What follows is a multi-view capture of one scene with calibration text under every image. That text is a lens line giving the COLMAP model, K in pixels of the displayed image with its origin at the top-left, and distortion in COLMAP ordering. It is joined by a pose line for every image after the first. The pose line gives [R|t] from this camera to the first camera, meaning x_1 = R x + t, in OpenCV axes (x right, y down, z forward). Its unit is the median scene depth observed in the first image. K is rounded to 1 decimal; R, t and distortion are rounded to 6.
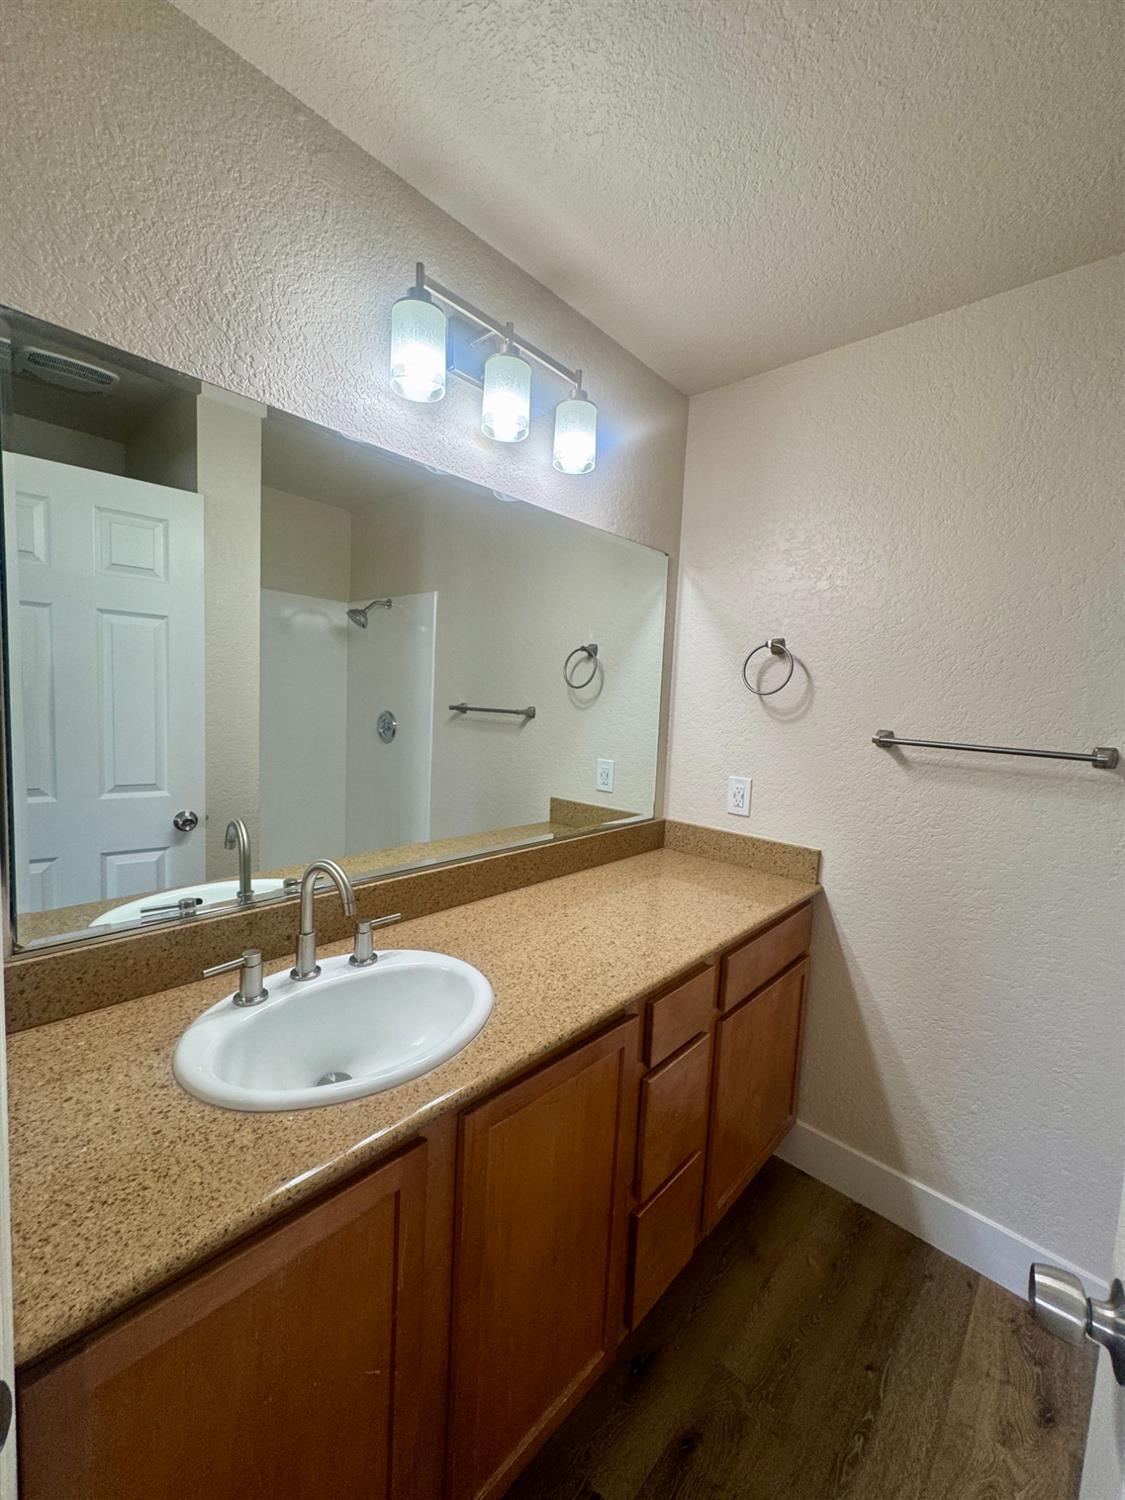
lens RADIAL K [[603.3, 0, 562.5], [0, 603.3, 750.0], [0, 0, 1]] dist [0.003442, 0.000089]
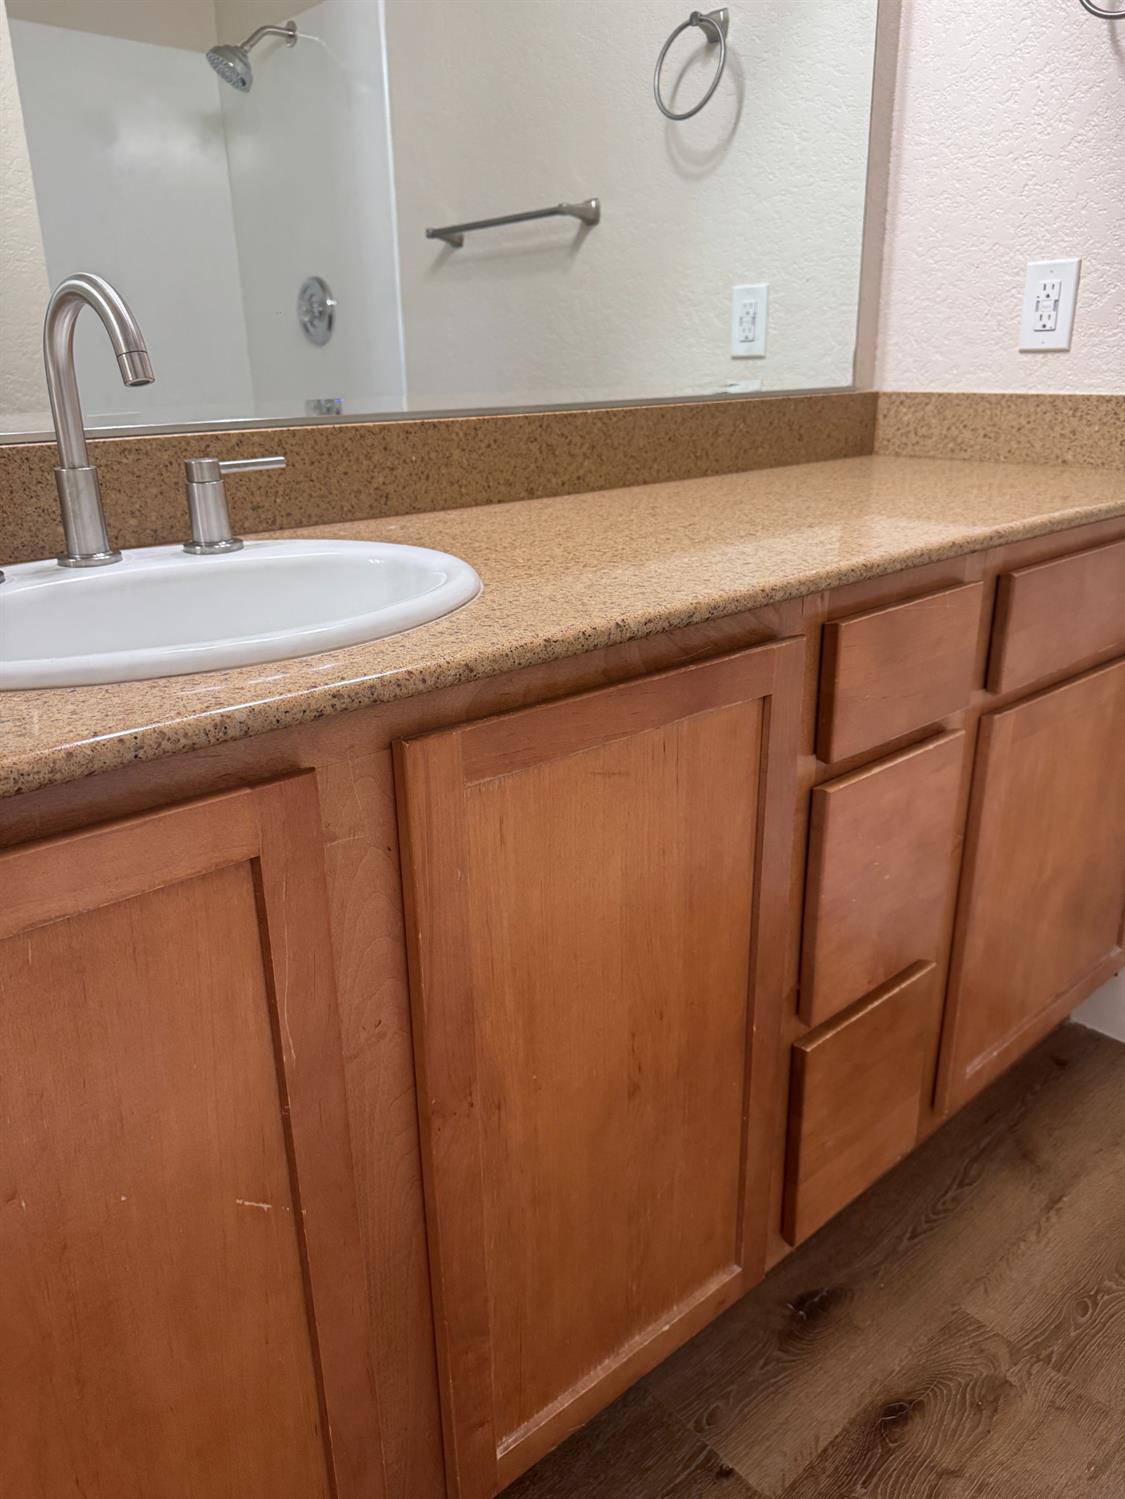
lens RADIAL K [[1081.4, 0, 562.5], [0, 1081.4, 749.5], [0, 0, 1]] dist [0.013360, -0.011342]
pose [[0.992392, -0.024677, -0.120618, 0.032240], [0.054131, 0.967387, 0.247452, 0.243945], [0.110578, -0.252098, 0.961363, 0.136986]]
